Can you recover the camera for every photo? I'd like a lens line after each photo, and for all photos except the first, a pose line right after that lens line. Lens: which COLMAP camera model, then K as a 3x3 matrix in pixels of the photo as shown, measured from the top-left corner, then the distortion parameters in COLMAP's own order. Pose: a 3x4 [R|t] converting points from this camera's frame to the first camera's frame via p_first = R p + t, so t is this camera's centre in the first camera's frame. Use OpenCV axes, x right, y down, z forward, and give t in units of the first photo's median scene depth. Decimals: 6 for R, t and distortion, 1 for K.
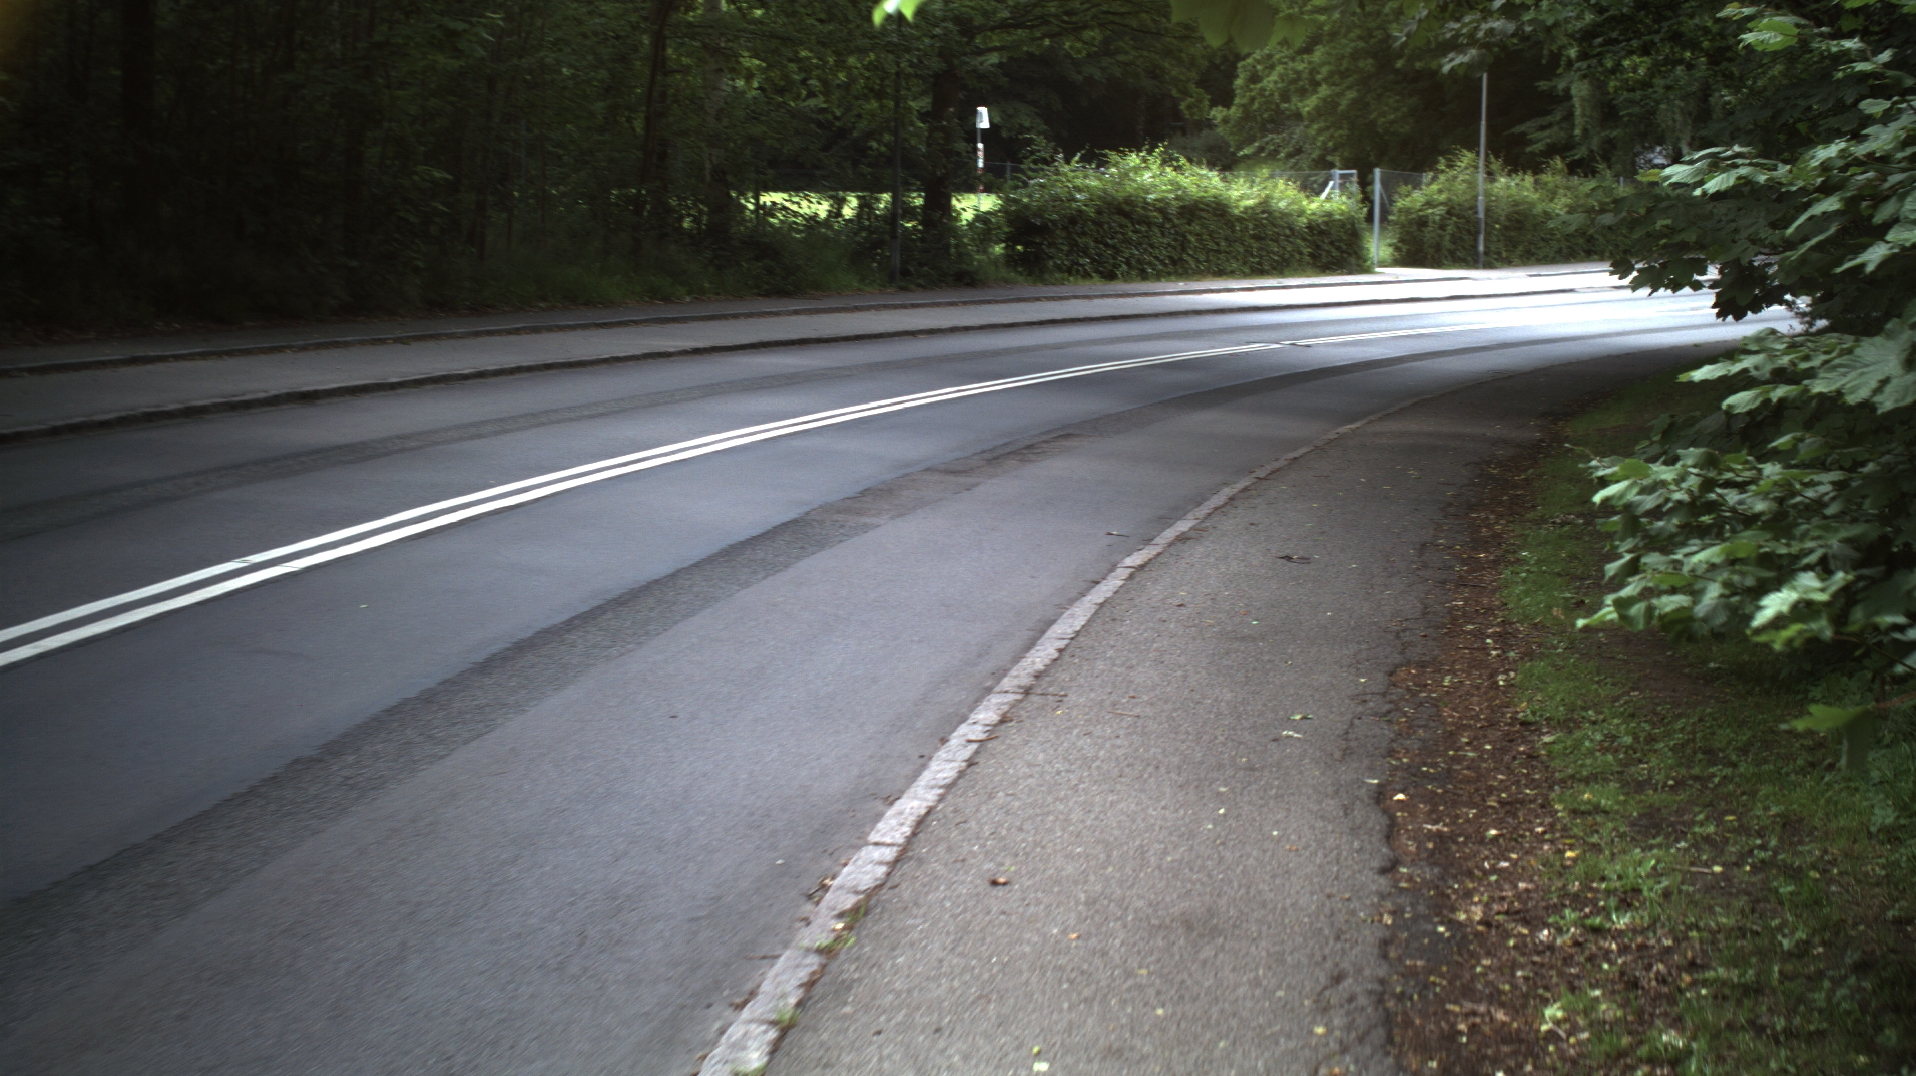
lens RADIAL K [[3365.3, 0, 958.0], [0, 3365.3, 538.0], [0, 0, 1]] dist [-0.296263, 0.392567]
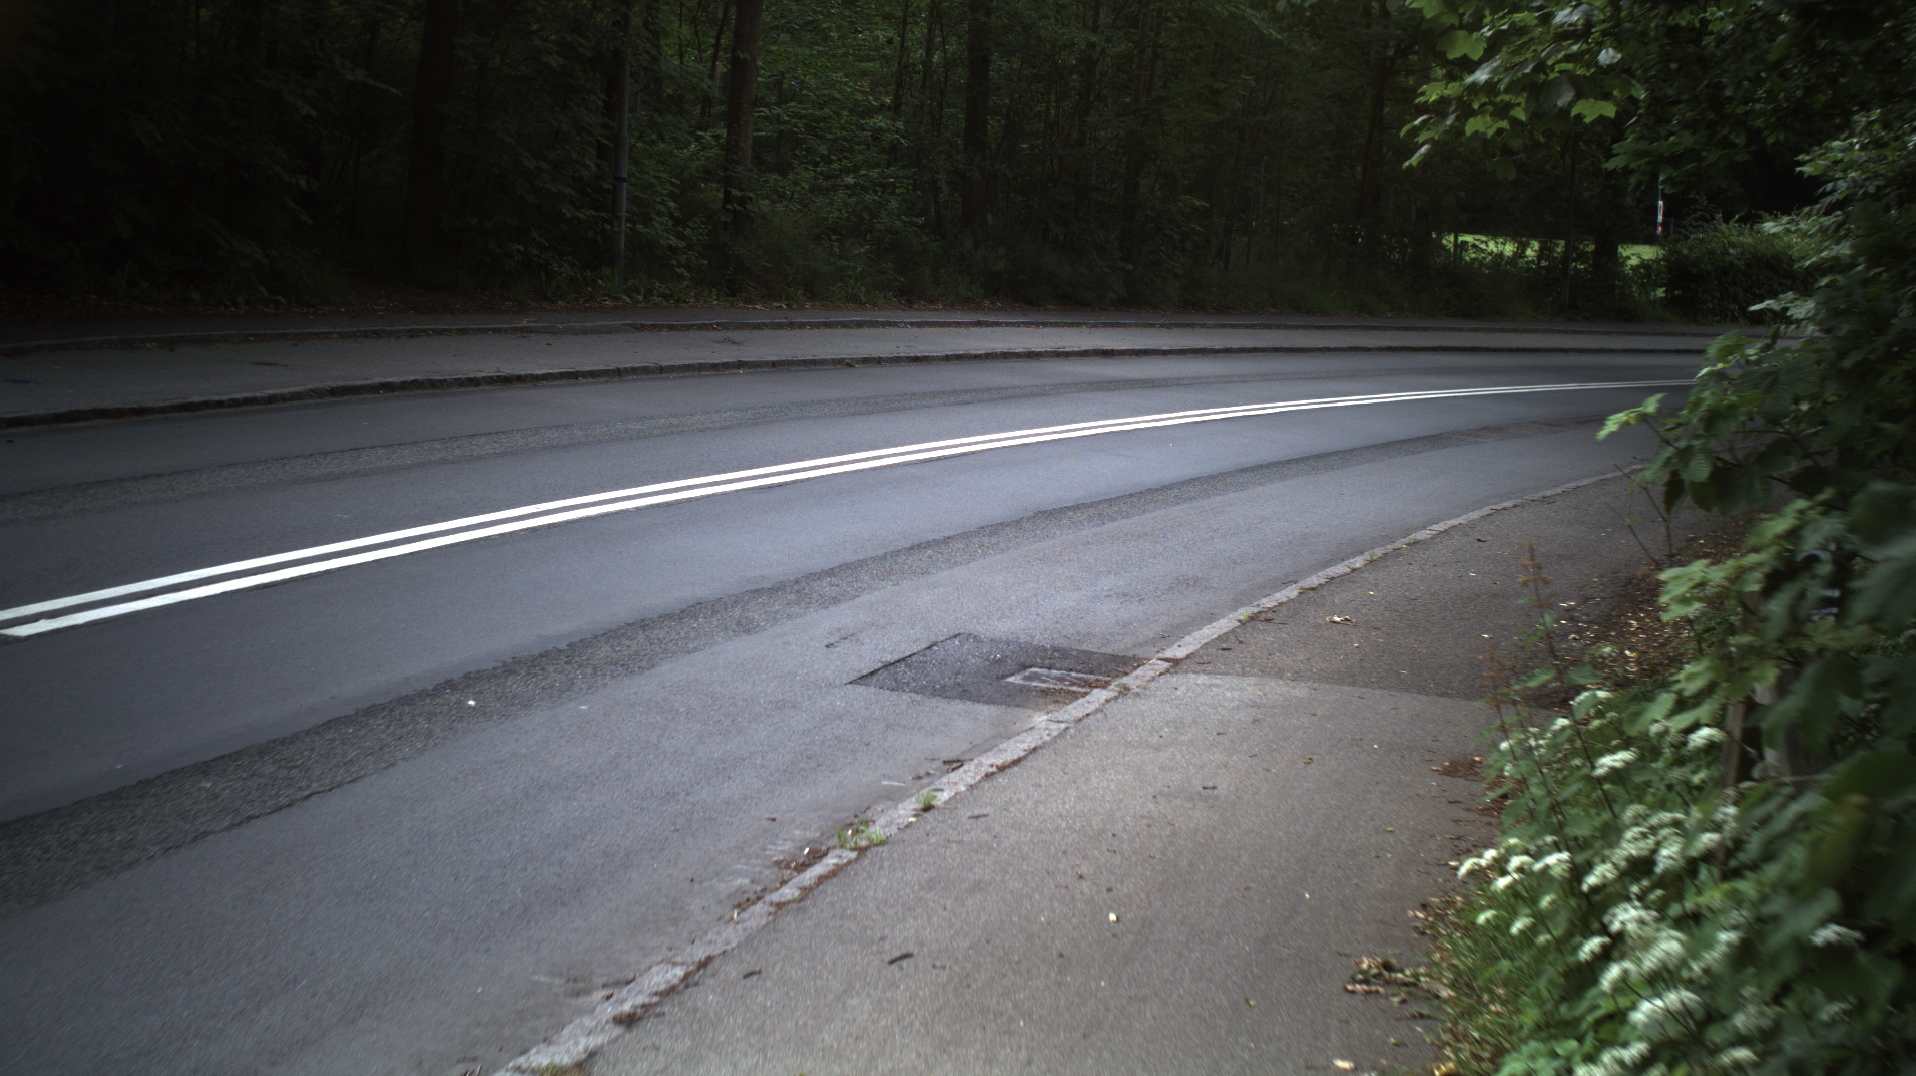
lens RADIAL K [[3365.3, 0, 958.0], [0, 3365.3, 538.0], [0, 0, 1]] dist [-0.296263, 0.392567]
pose [[0.976094, 0.062393, -0.208202, 0.025559], [-0.064673, 0.997898, -0.004156, 0.025657], [0.207505, 0.017522, 0.978077, -0.230691]]
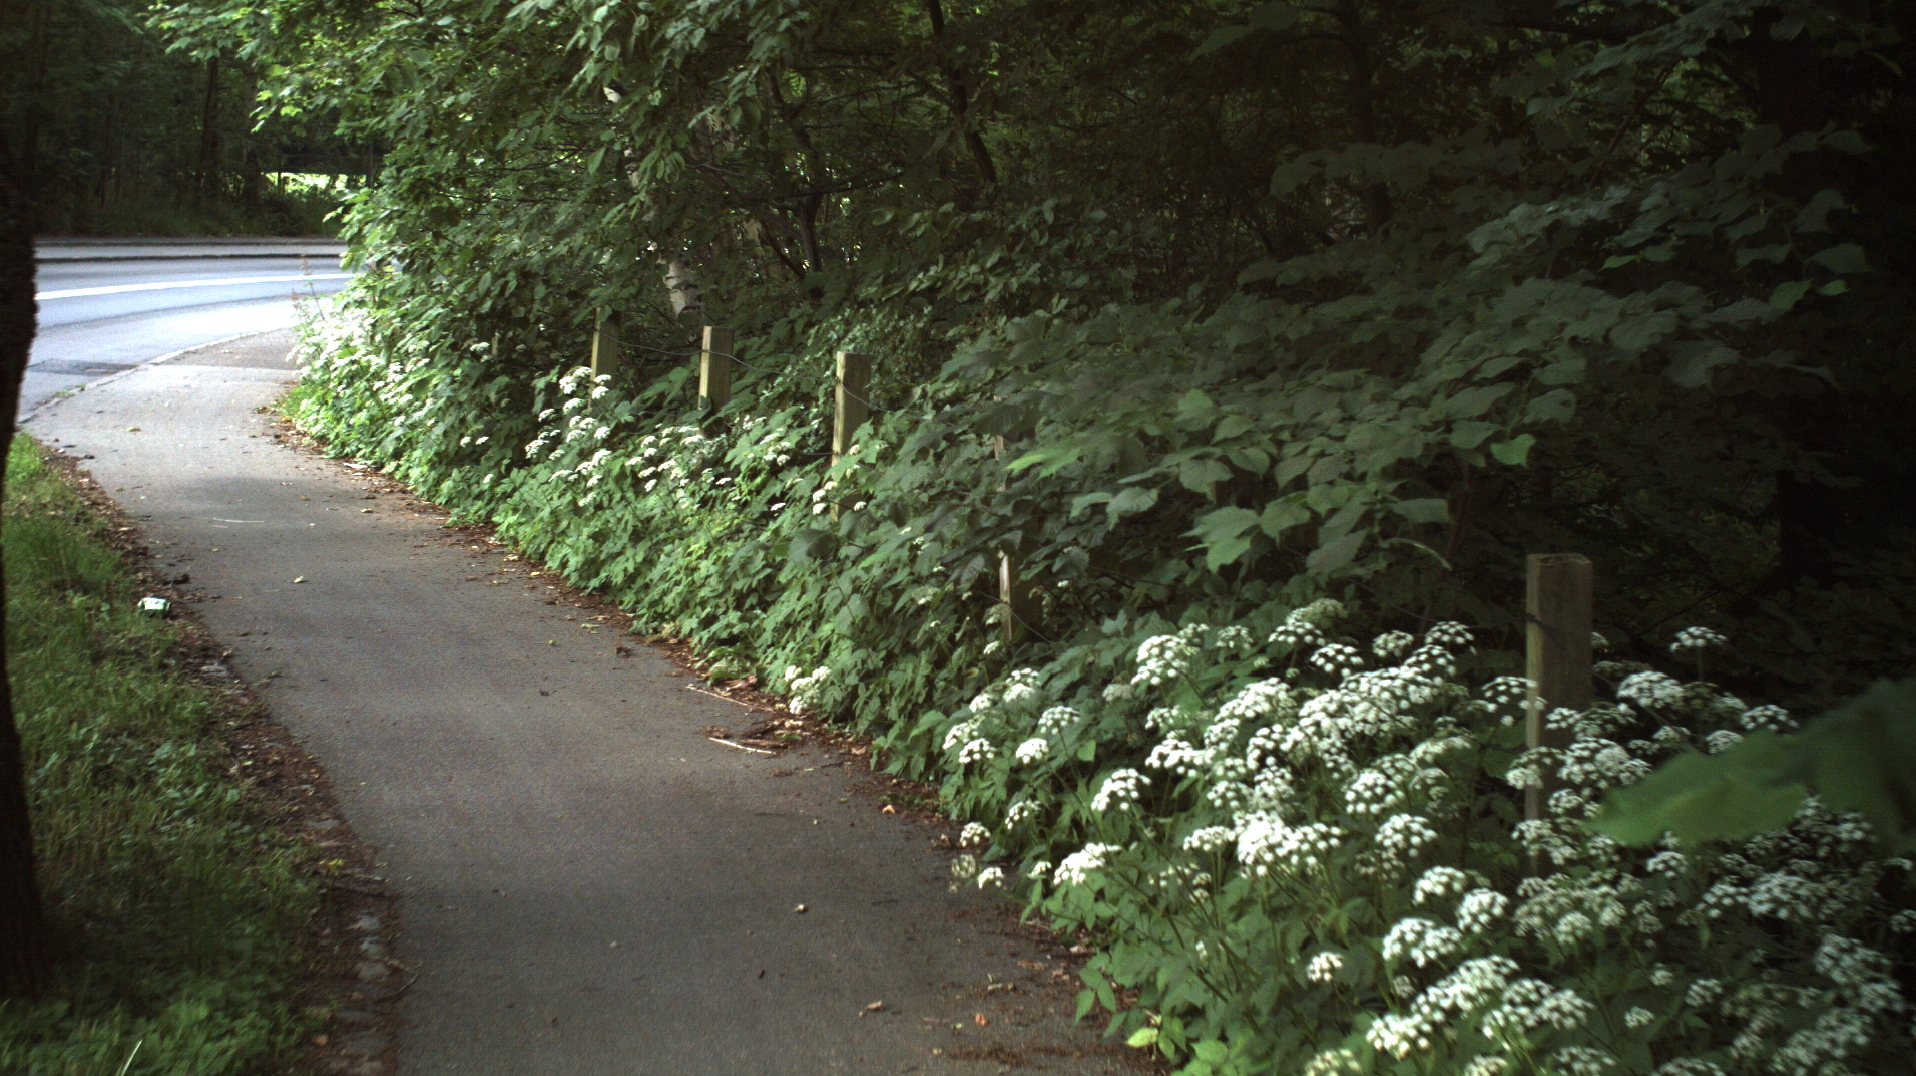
lens RADIAL K [[3365.3, 0, 958.0], [0, 3365.3, 538.0], [0, 0, 1]] dist [-0.296263, 0.392567]
pose [[0.990769, 0.011909, 0.135039, 0.050294], [-0.012122, 0.999926, 0.000757, 0.065274], [-0.135020, -0.002387, 0.990840, -0.587791]]
